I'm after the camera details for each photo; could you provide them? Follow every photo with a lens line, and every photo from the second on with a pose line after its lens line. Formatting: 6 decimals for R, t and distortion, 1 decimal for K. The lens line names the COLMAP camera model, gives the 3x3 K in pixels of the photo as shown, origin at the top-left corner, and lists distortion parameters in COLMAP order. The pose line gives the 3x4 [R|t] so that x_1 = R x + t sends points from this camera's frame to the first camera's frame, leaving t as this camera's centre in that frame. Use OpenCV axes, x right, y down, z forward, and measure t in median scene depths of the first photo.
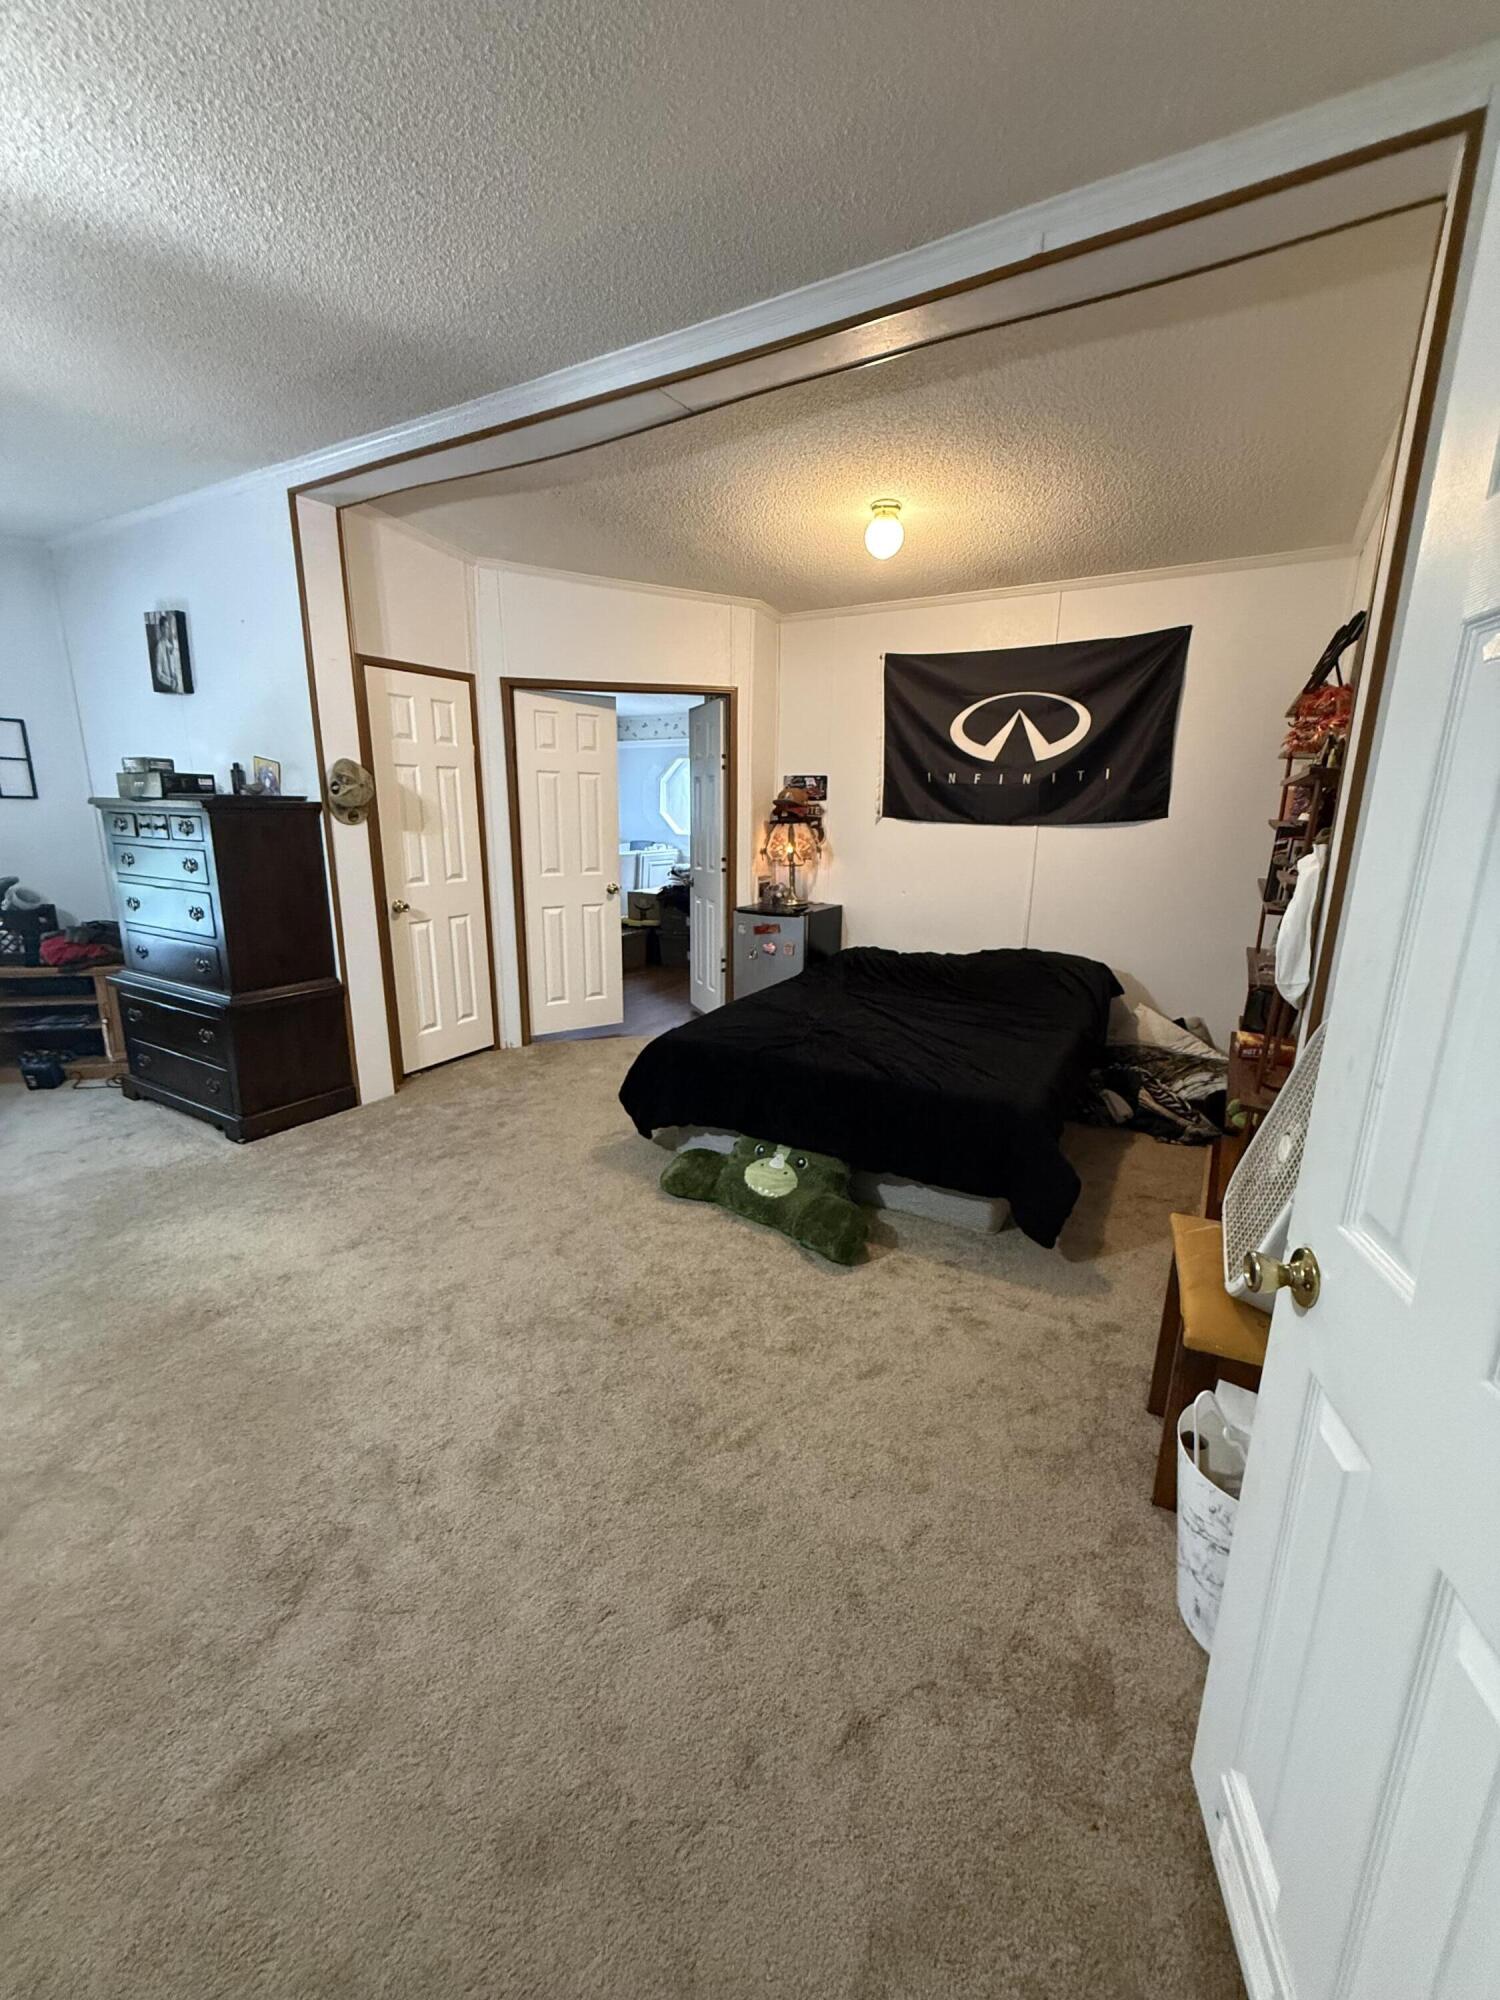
lens RADIAL K [[798.0, 0, 747.6], [0, 798.0, 995.1], [0, 0, 1]] dist [0.000156, 0.000027]
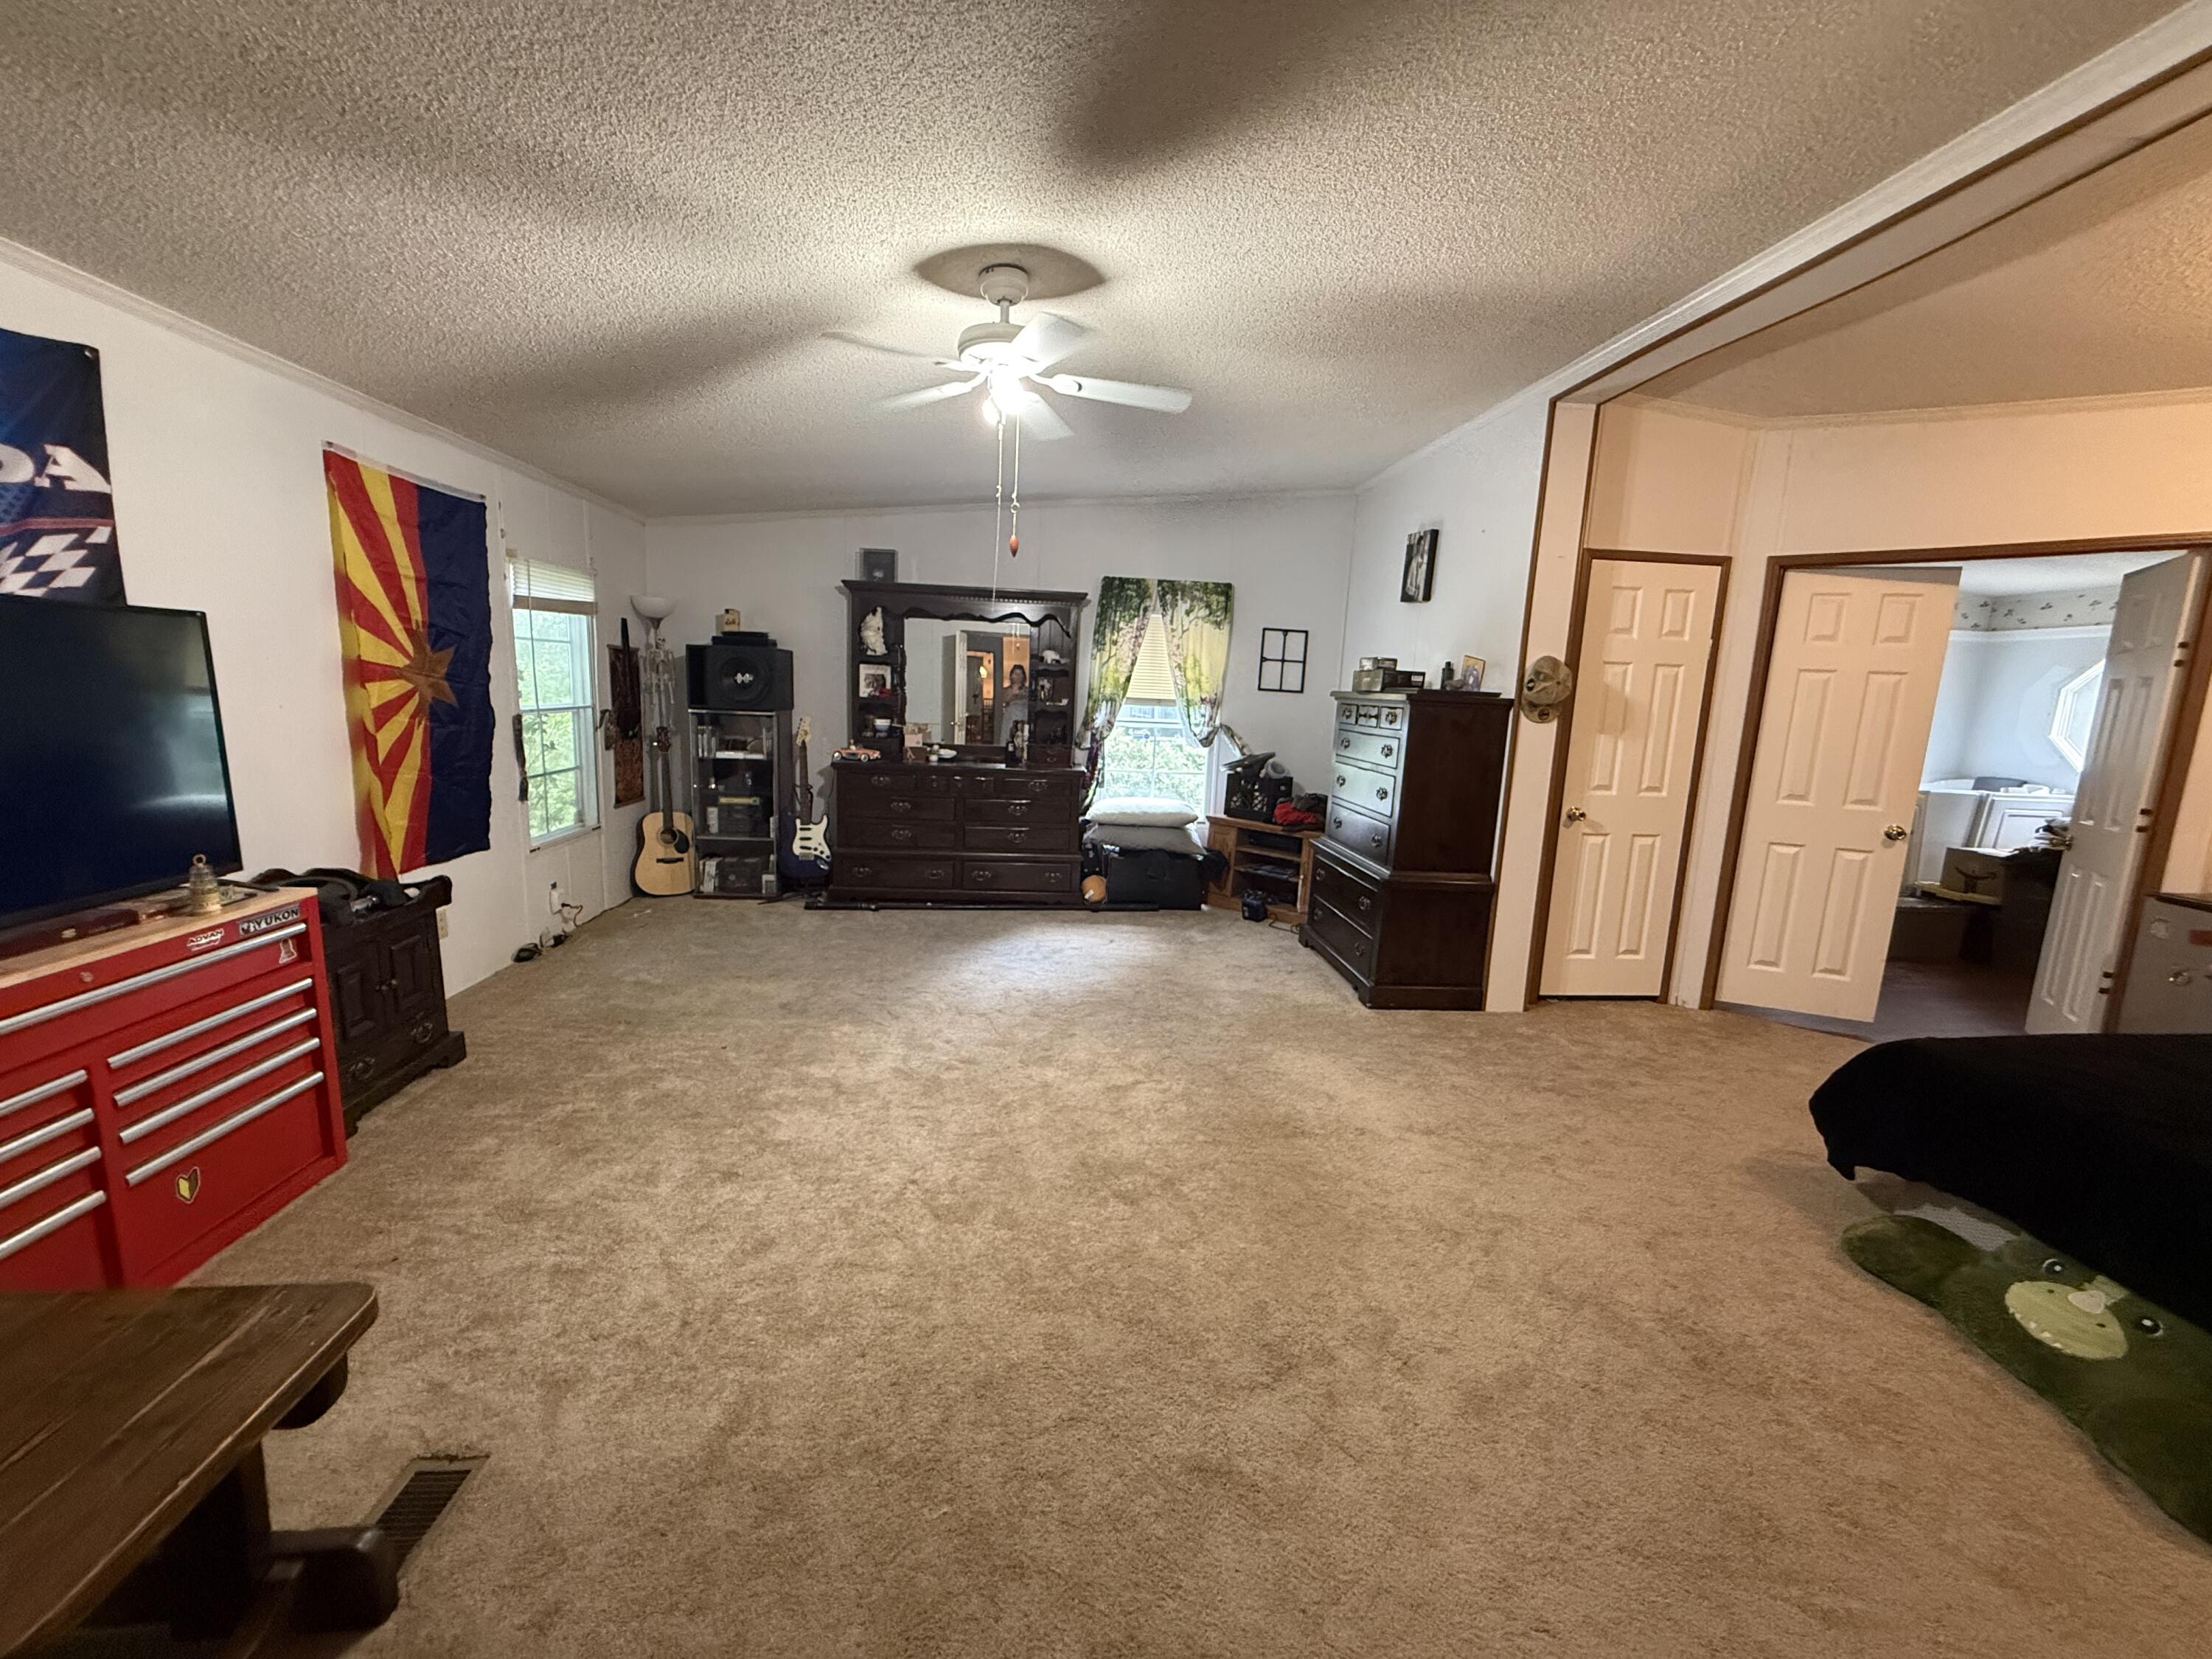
lens RADIAL K [[882.6, 0, 1101.9], [0, 882.6, 830.6], [0, 0, 1]] dist [0.000156, 0.000027]
pose [[0.577999, 0.142885, -0.803431, 0.074685], [-0.225238, 0.974239, 0.011223, 0.020944], [0.784337, 0.174476, 0.595292, -0.026811]]
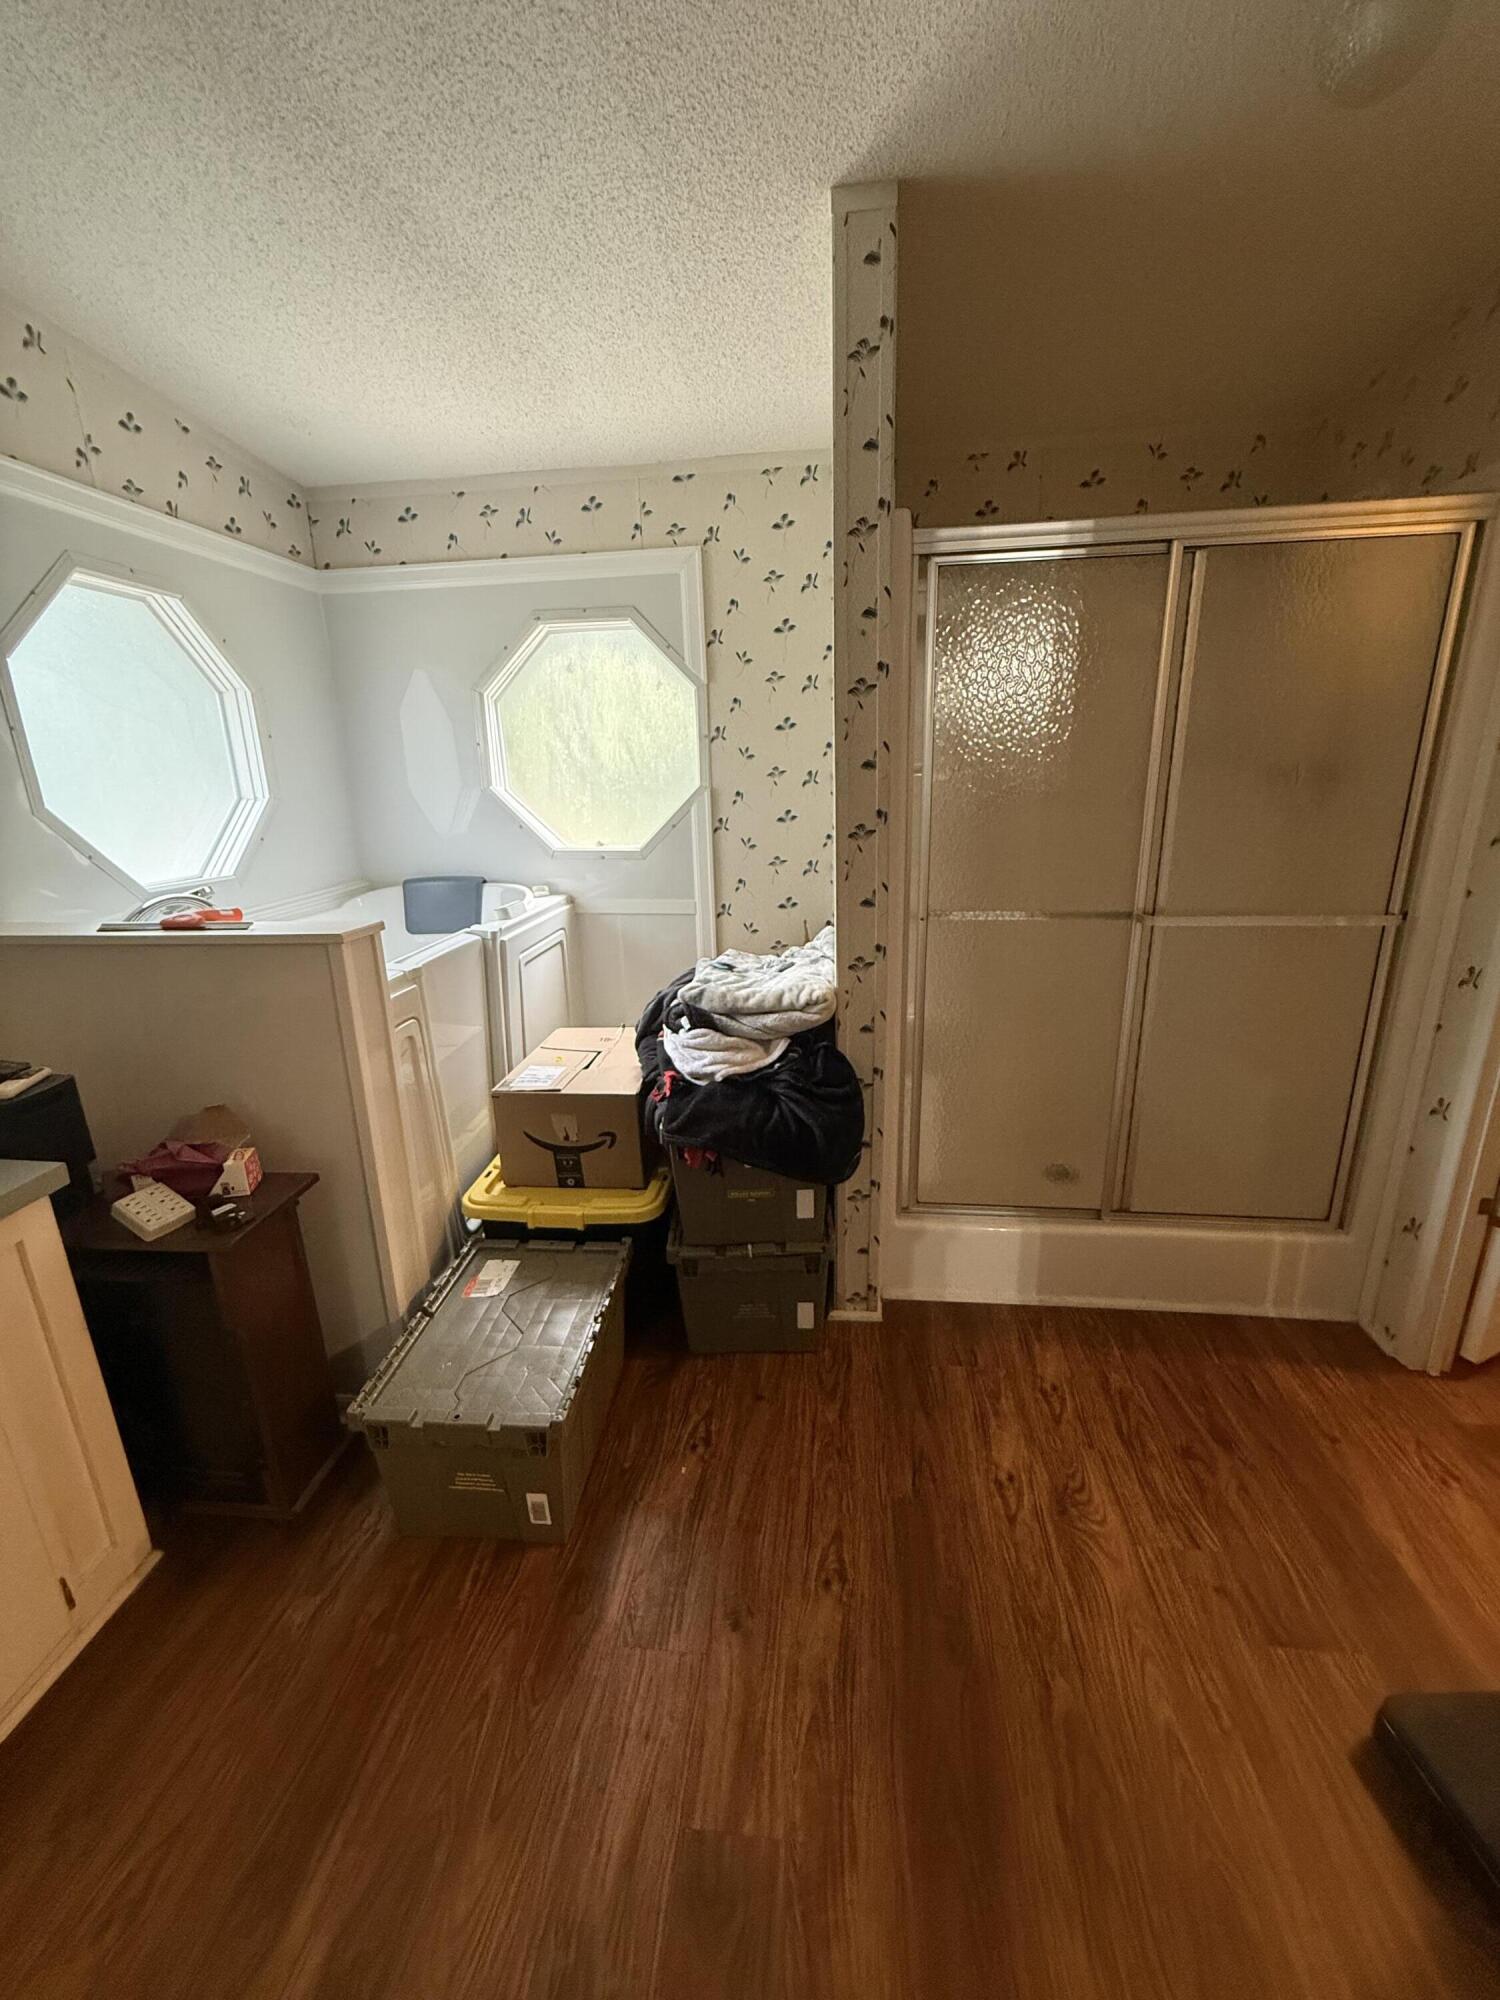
lens RADIAL K [[798.0, 0, 746.3], [0, 798.0, 994.4], [0, 0, 1]] dist [0.000156, 0.000027]
pose [[0.911607, -0.145528, 0.384440, -0.366094], [0.132947, 0.989350, 0.059260, -0.356897], [-0.388969, -0.002912, 0.921246, 1.545409]]
